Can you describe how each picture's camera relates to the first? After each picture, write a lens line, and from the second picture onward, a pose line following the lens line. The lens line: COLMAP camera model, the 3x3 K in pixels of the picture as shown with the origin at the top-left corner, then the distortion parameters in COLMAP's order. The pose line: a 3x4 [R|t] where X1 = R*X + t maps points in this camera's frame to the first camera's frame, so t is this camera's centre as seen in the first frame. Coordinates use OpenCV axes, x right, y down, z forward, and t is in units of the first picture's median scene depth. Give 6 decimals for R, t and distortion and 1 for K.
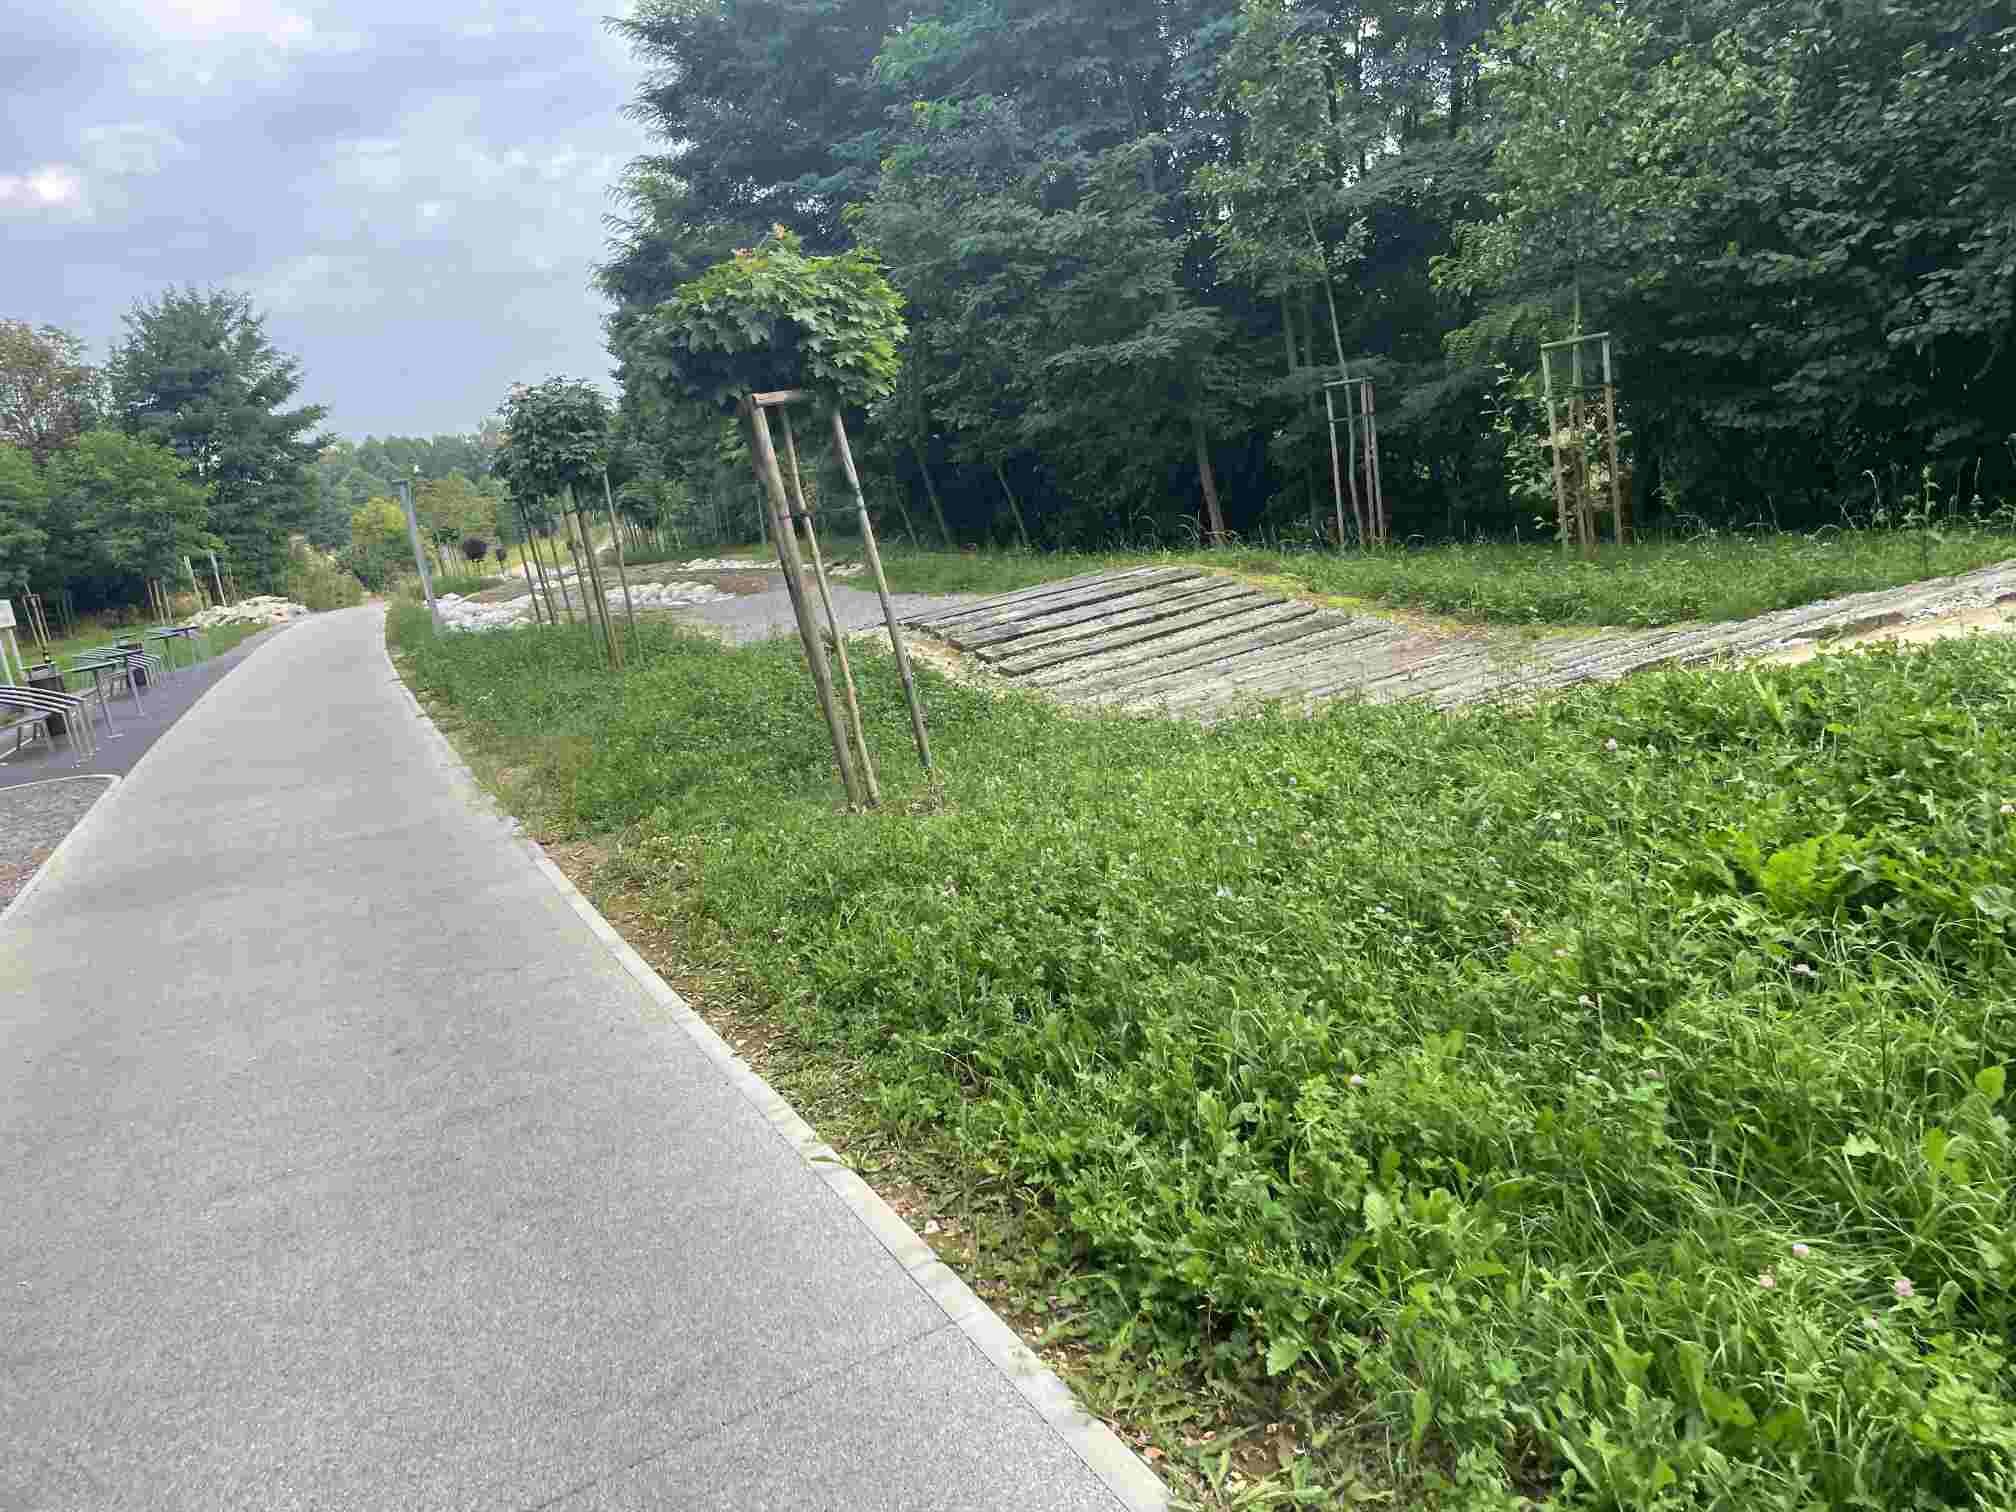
lens RADIAL K [[1502.2, 0, 1007.7], [0, 1502.2, 730.1], [0, 0, 1]] dist [0.091568, -0.123428]
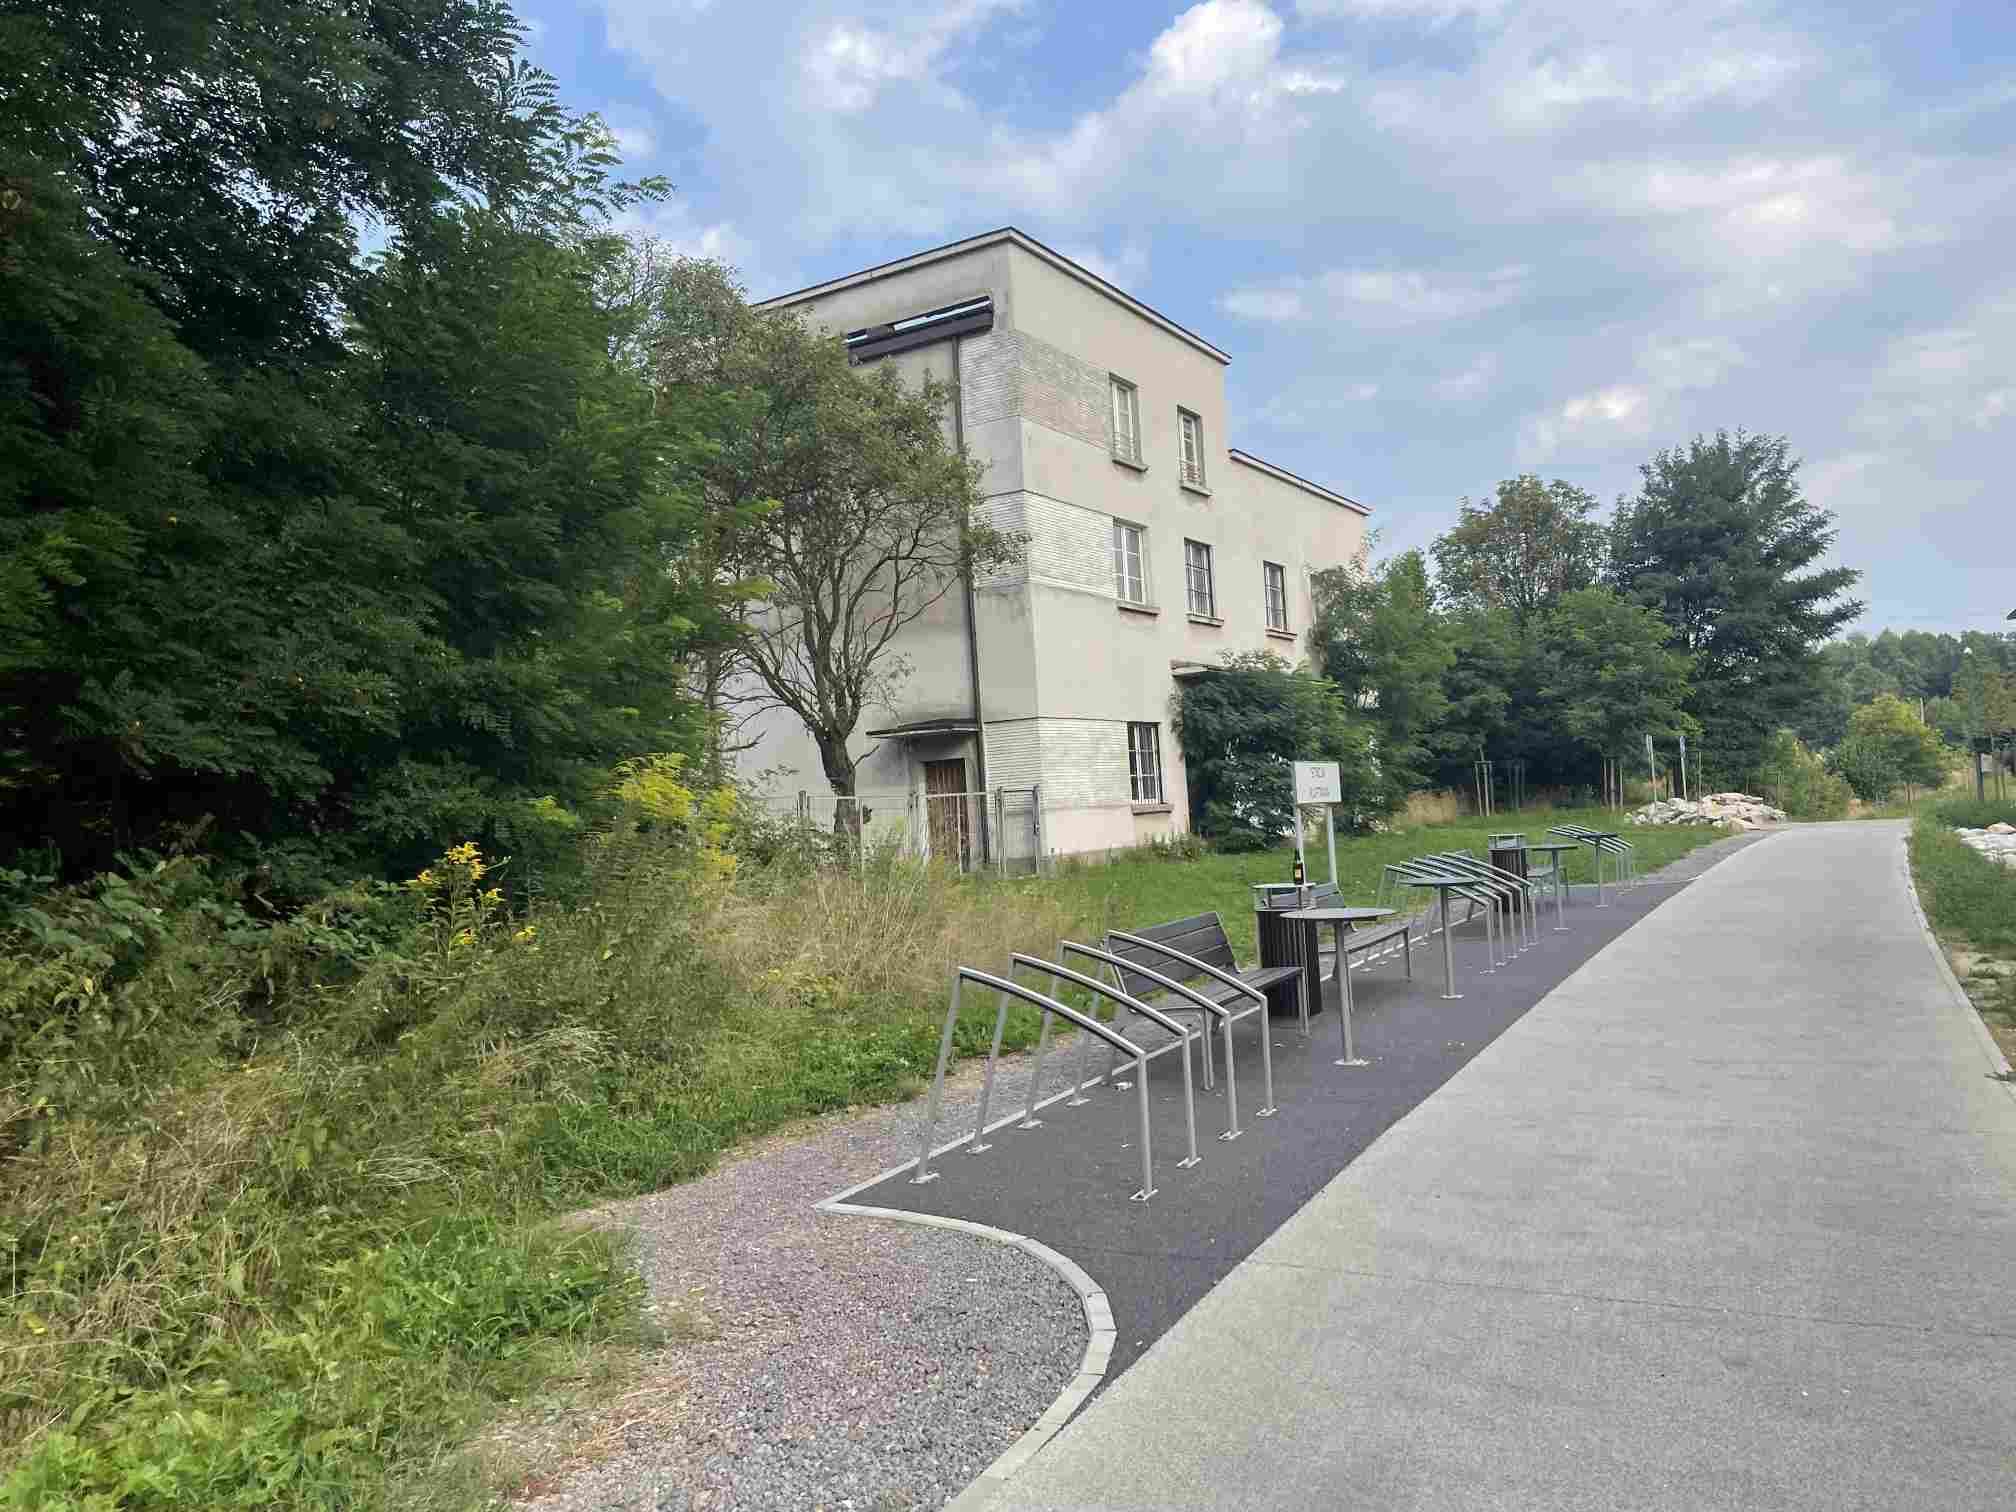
lens RADIAL K [[1511.1, 0, 1014.1], [0, 1511.1, 743.7], [0, 0, 1]] dist [0.099120, -0.130357]
pose [[0.618101, 0.101717, -0.779490, -0.086575], [-0.191737, 0.981153, -0.024007, -0.019758], [0.762357, 0.164296, 0.625955, 0.182893]]
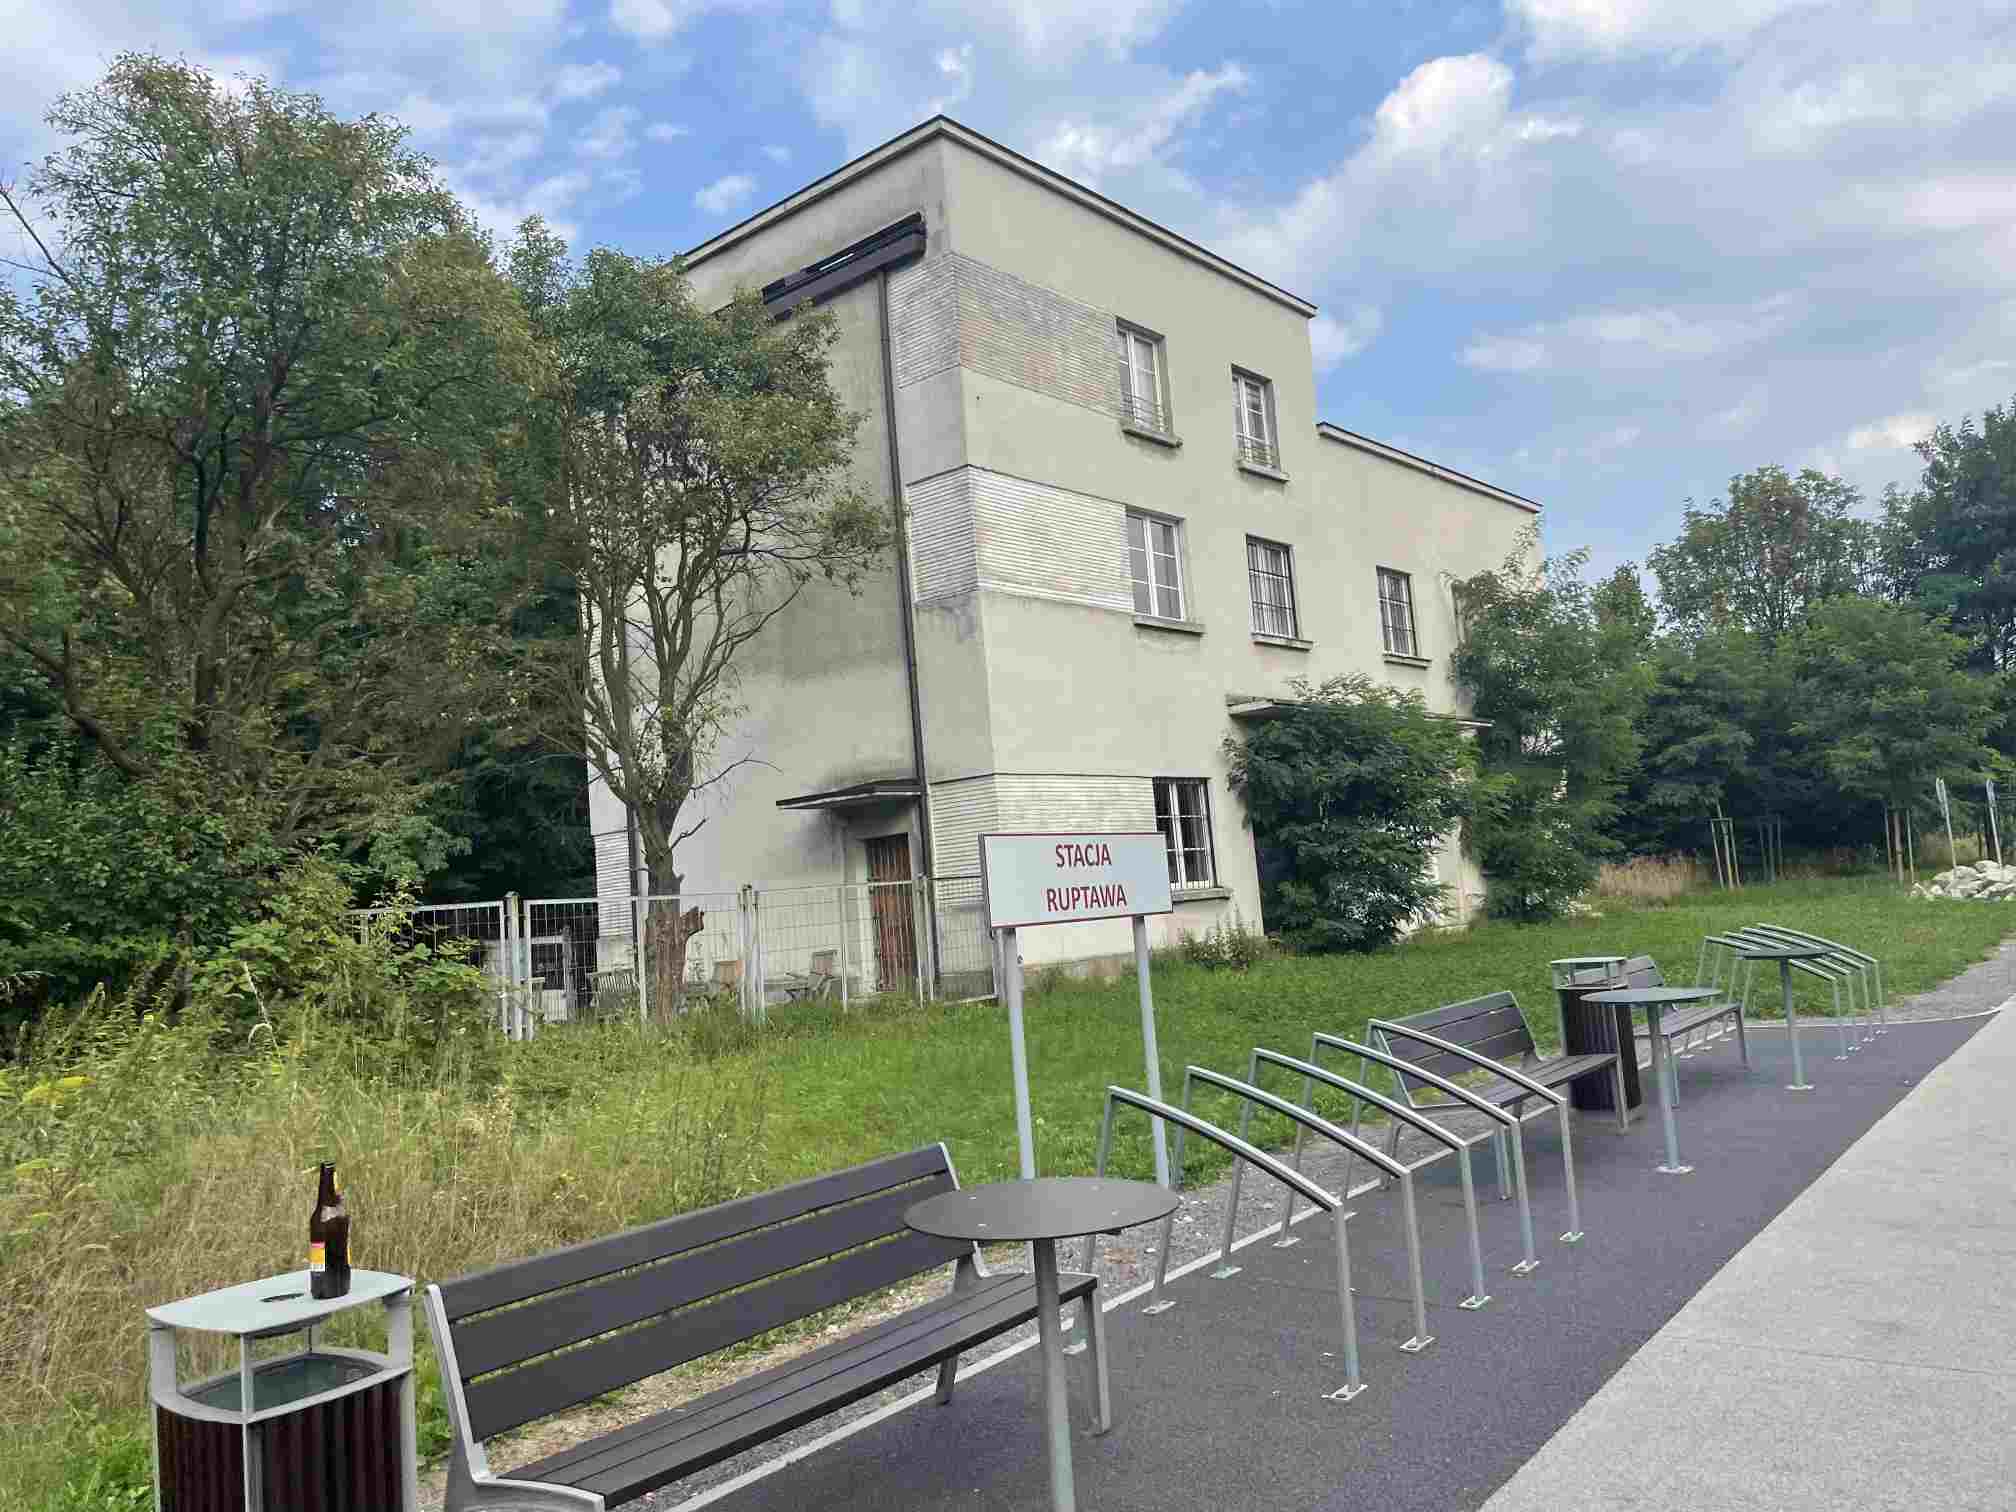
lens RADIAL K [[1502.2, 0, 1007.7], [0, 1502.2, 730.1], [0, 0, 1]] dist [0.091568, -0.123428]
pose [[0.481466, 0.037455, -0.875664, -0.149421], [-0.166712, 0.984760, -0.049541, -0.033255], [0.860464, 0.169836, 0.480373, 0.313238]]
